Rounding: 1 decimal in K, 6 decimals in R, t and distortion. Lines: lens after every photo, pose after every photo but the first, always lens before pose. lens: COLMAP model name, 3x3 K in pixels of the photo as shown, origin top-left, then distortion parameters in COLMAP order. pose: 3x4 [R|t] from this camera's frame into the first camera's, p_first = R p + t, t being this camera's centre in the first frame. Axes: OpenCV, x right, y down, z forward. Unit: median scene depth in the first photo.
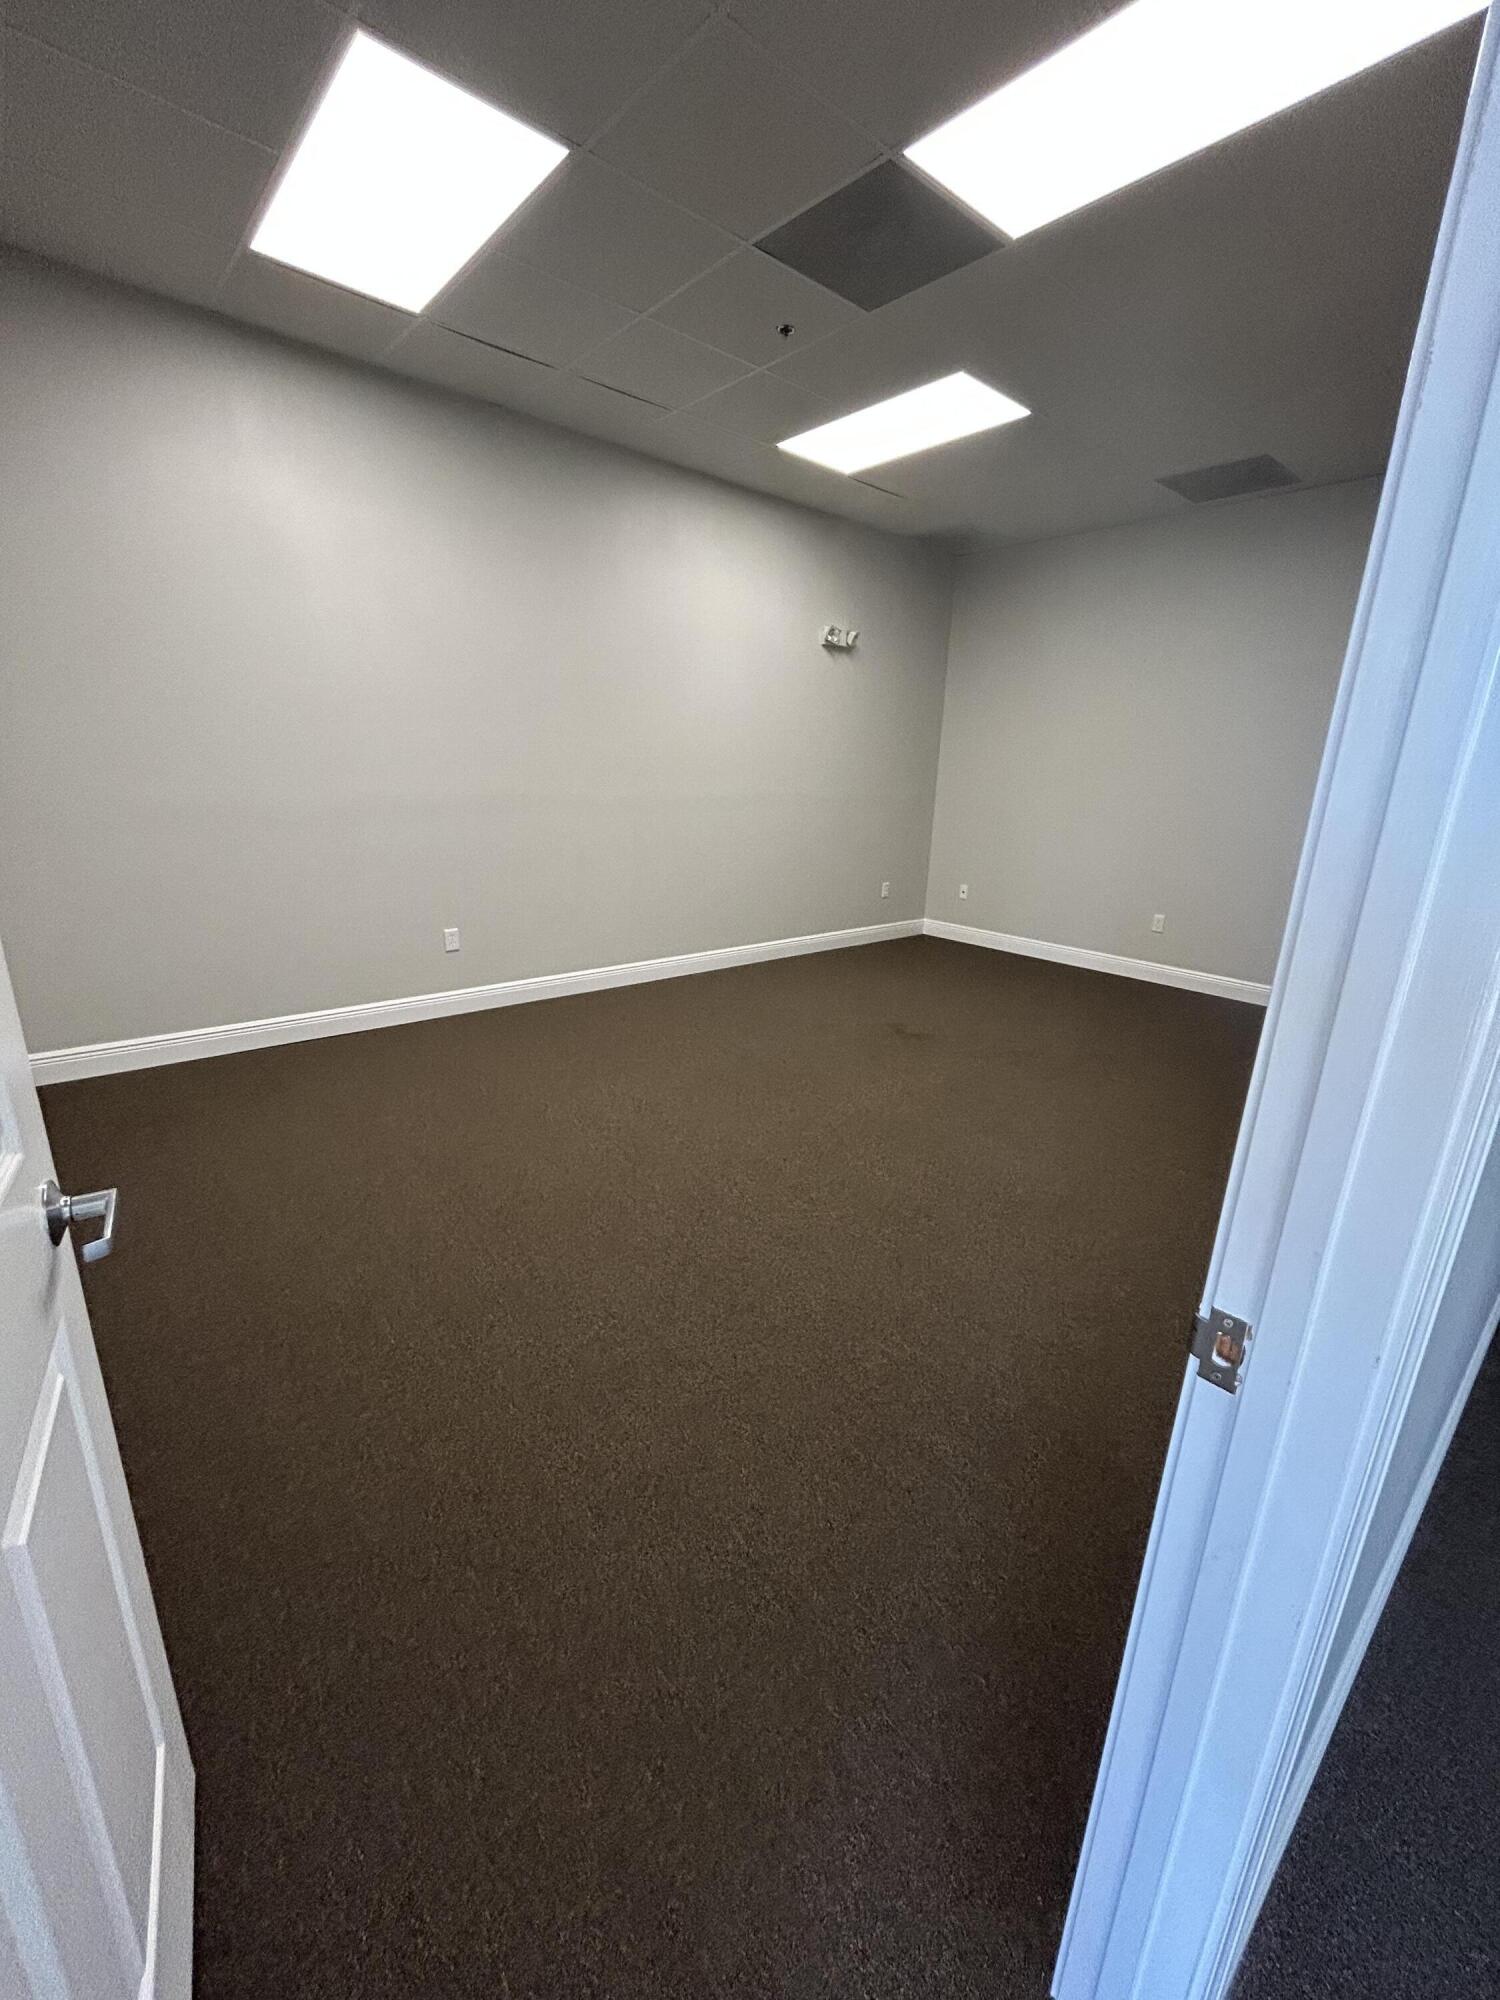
lens RADIAL K [[811.4, 0, 750.0], [0, 811.4, 1000.0], [0, 0, 1]] dist [-0.004844, -0.000286]
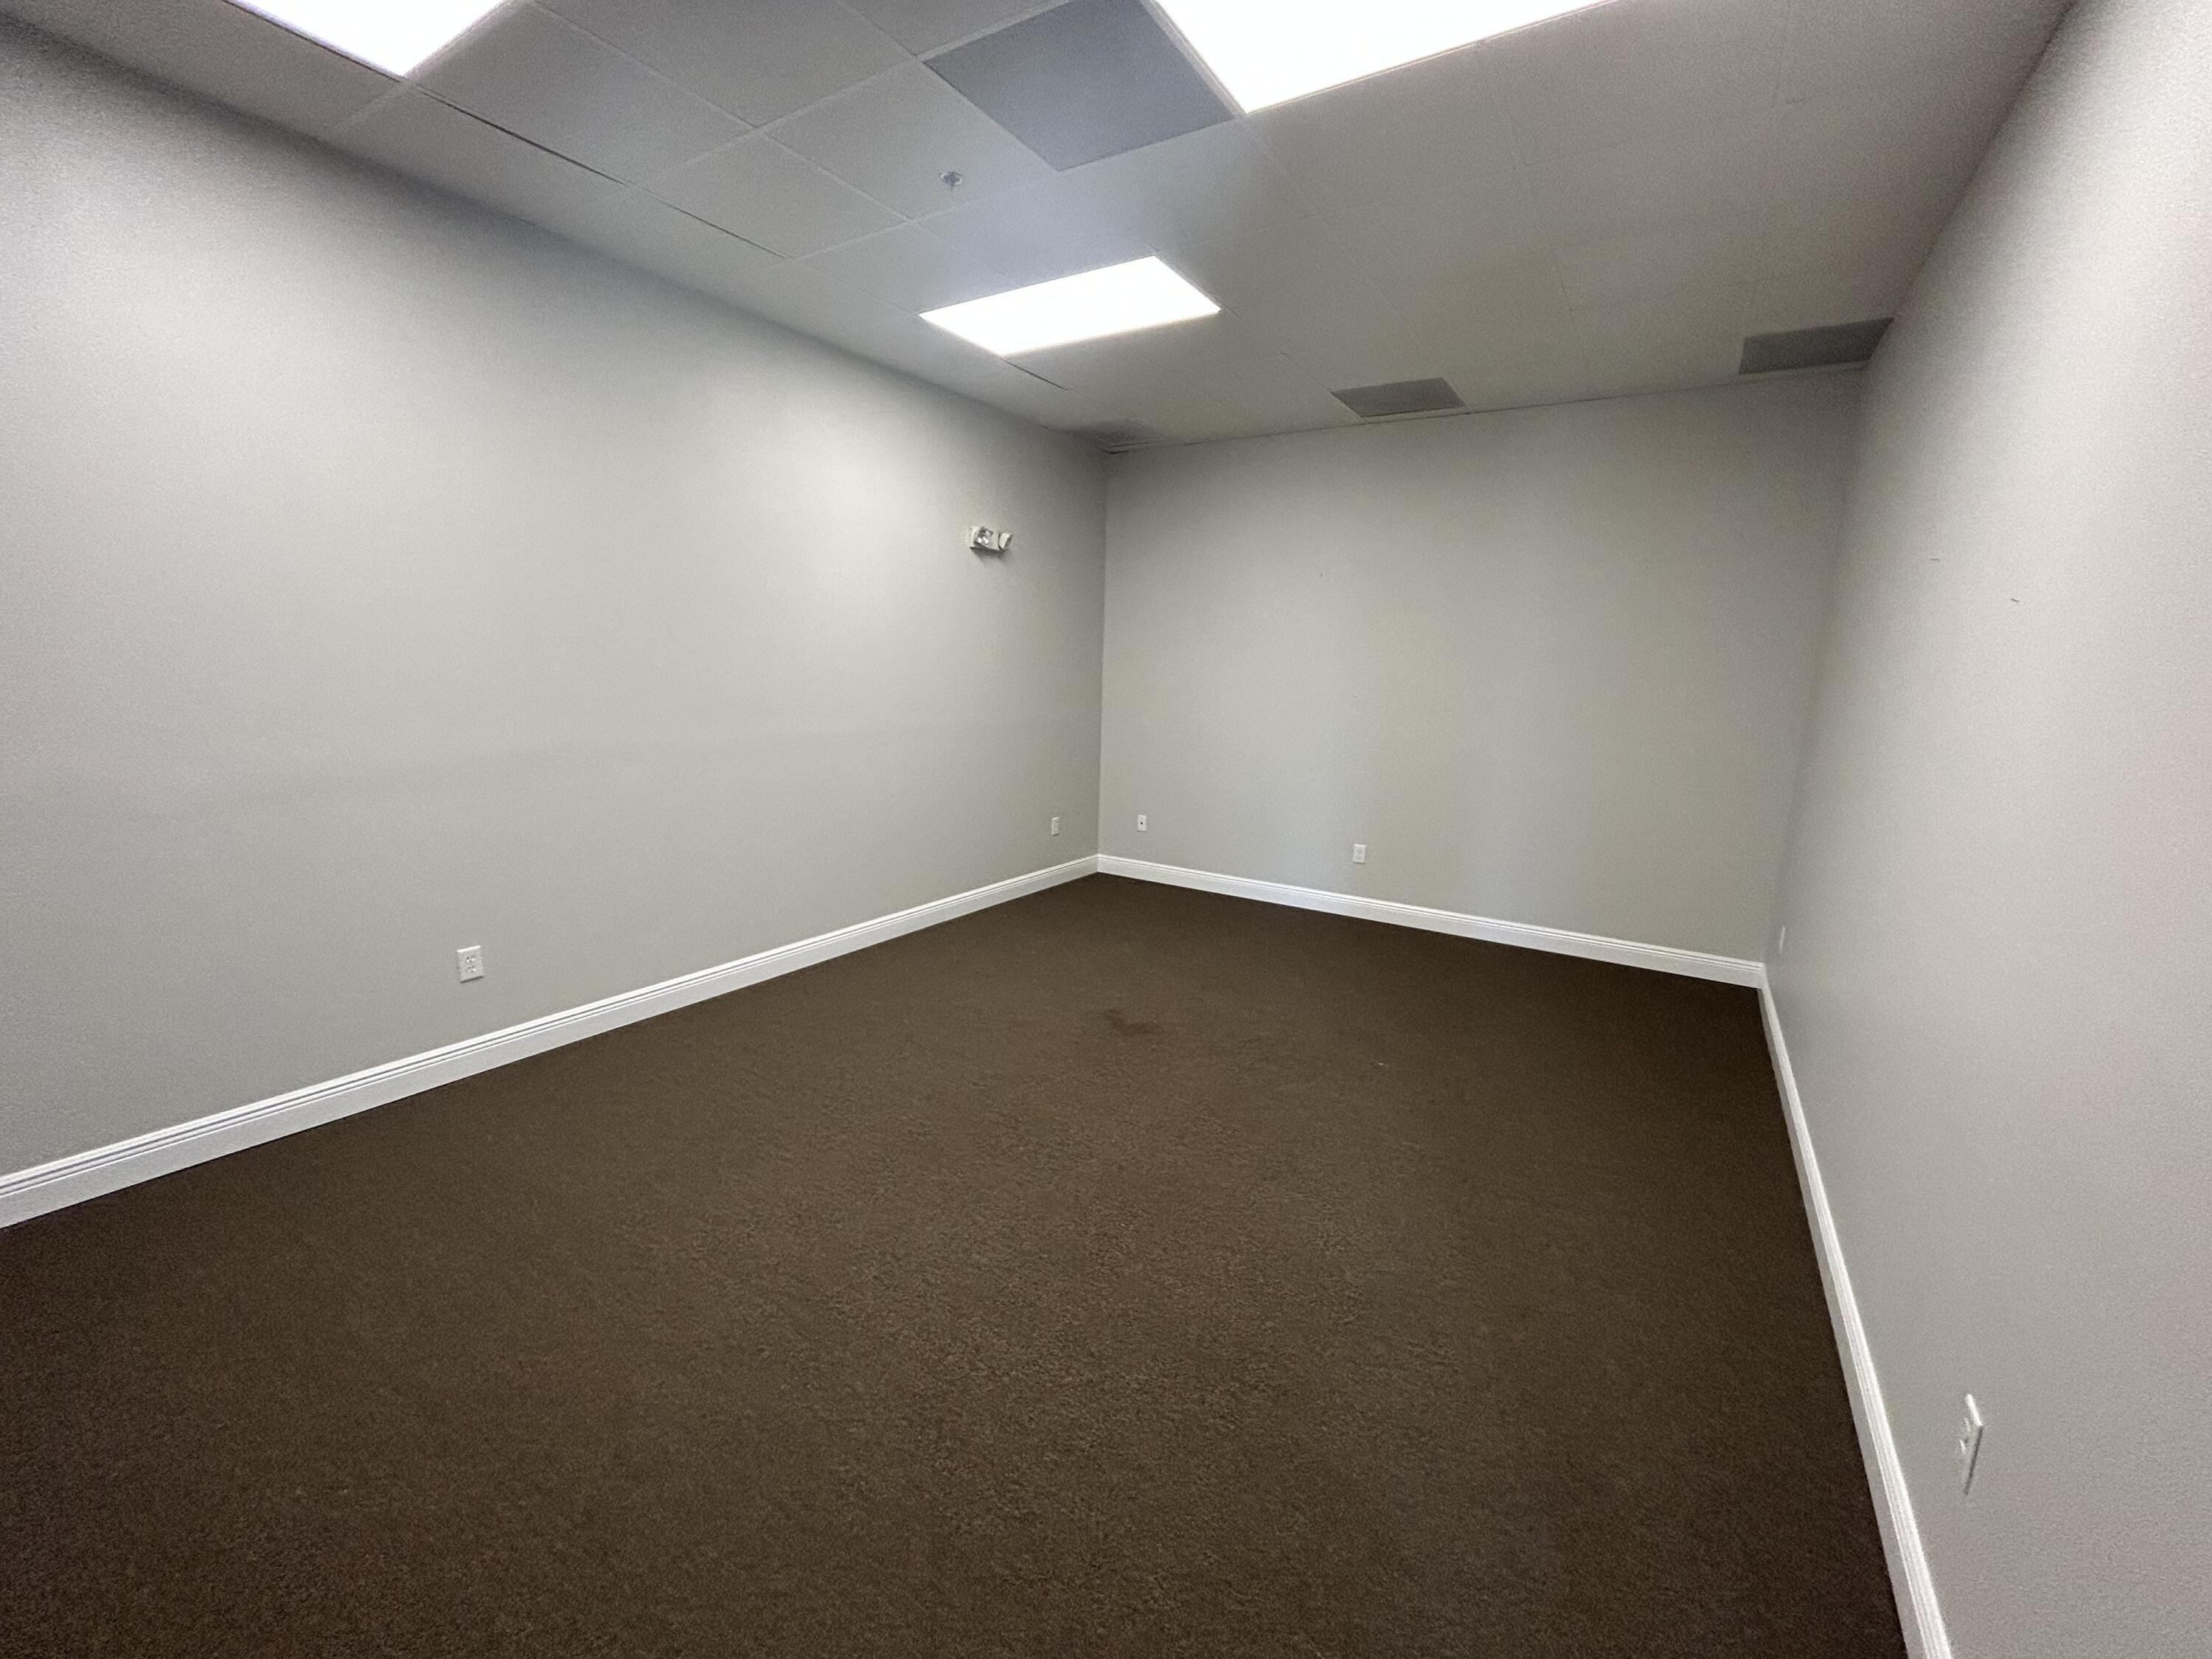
lens RADIAL K [[897.4, 0, 1109.6], [0, 897.4, 824.9], [0, 0, 1]] dist [-0.004844, -0.000286]
pose [[0.959227, -0.053913, 0.277448, -0.049132], [0.079572, 0.993446, -0.082059, -0.070859], [-0.271205, 0.100790, 0.957230, 0.110788]]
